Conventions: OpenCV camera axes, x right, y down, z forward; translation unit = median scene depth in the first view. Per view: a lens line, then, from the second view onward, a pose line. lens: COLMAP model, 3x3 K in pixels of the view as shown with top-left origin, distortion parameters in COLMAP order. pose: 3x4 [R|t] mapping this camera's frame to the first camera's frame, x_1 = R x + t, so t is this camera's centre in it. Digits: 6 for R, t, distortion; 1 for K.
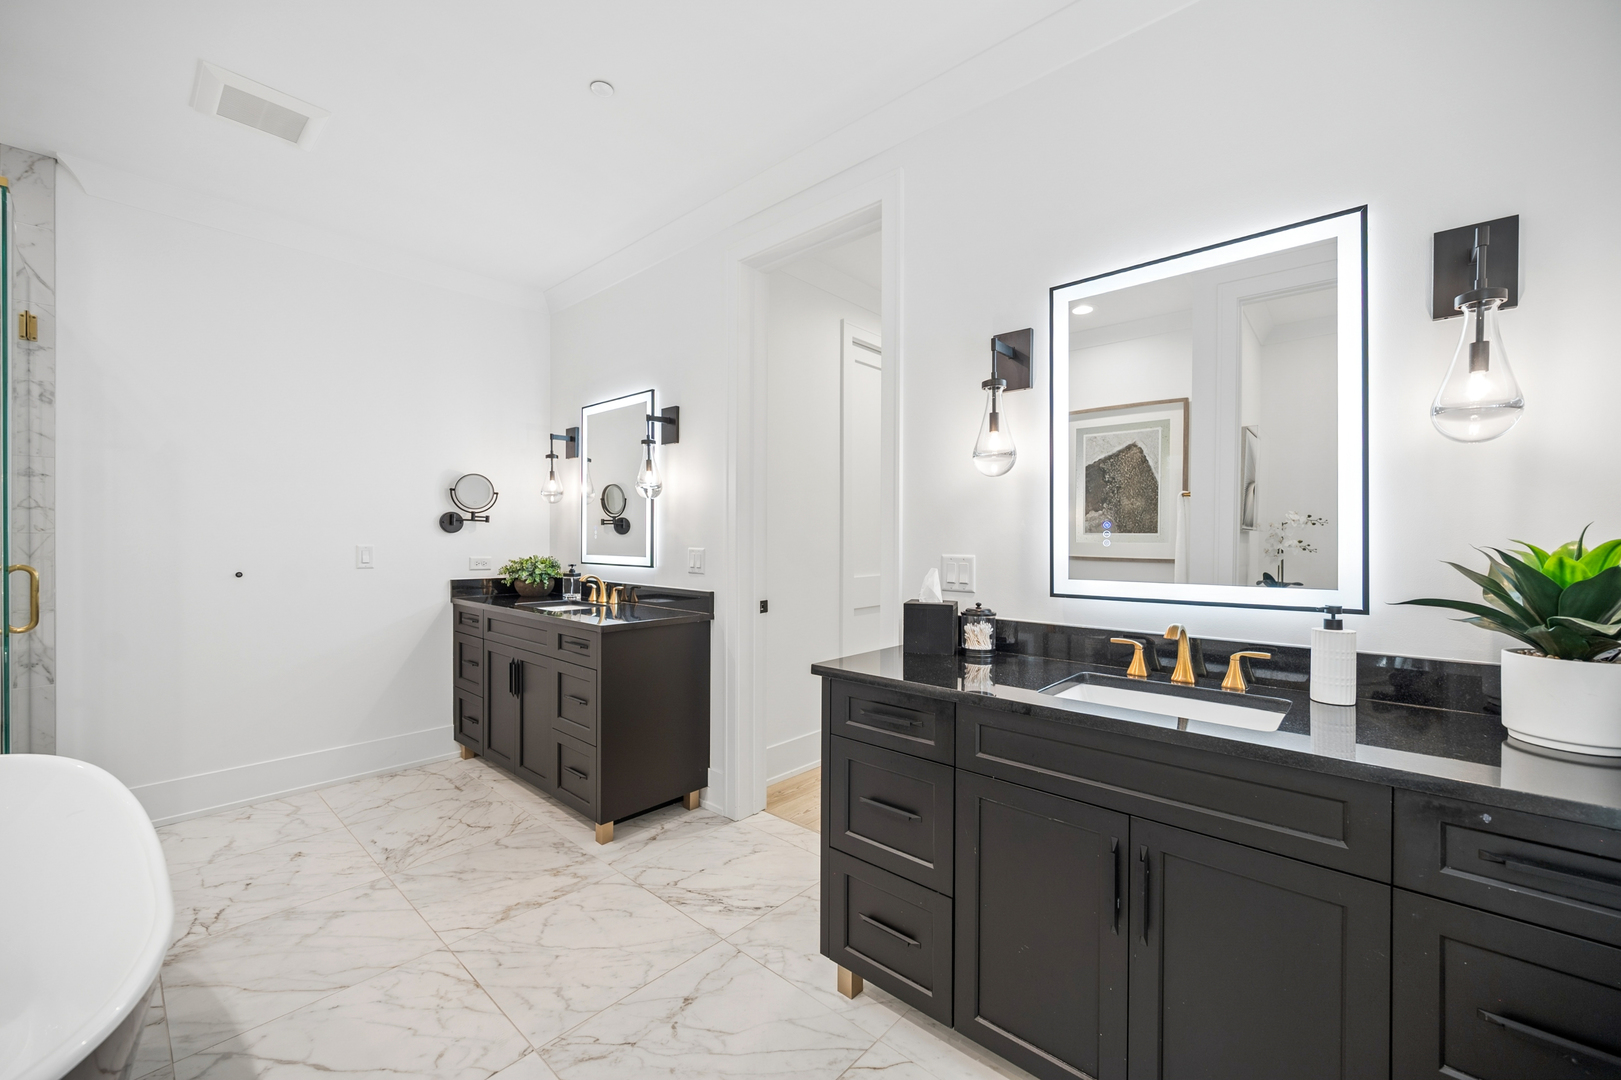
lens RADIAL K [[640.5, 0, 812.6], [0, 640.5, 538.7], [0, 0, 1]] dist [-0.001560, 0.000086]
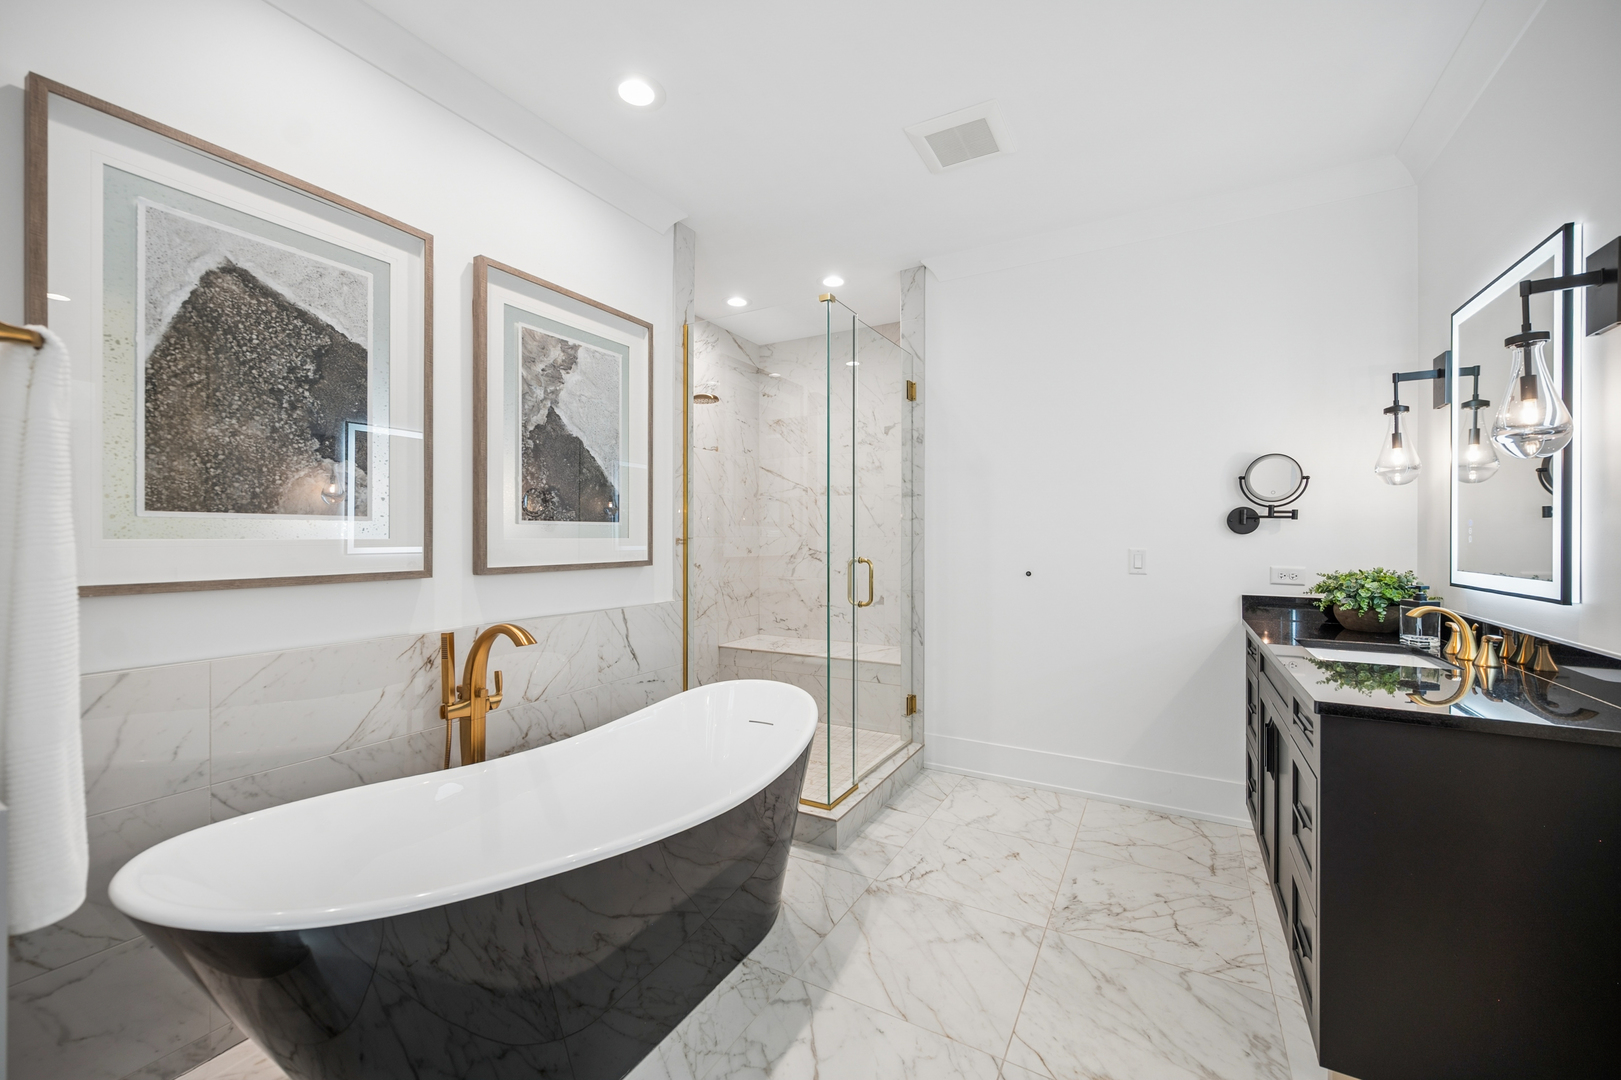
lens RADIAL K [[640.5, 0, 812.1], [0, 640.5, 537.8], [0, 0, 1]] dist [-0.001560, 0.000086]
pose [[0.217299, -0.005226, -0.976091, 0.086378], [-0.004032, 0.999972, -0.006251, 0.002361], [0.976097, 0.005294, 0.217272, 0.362222]]
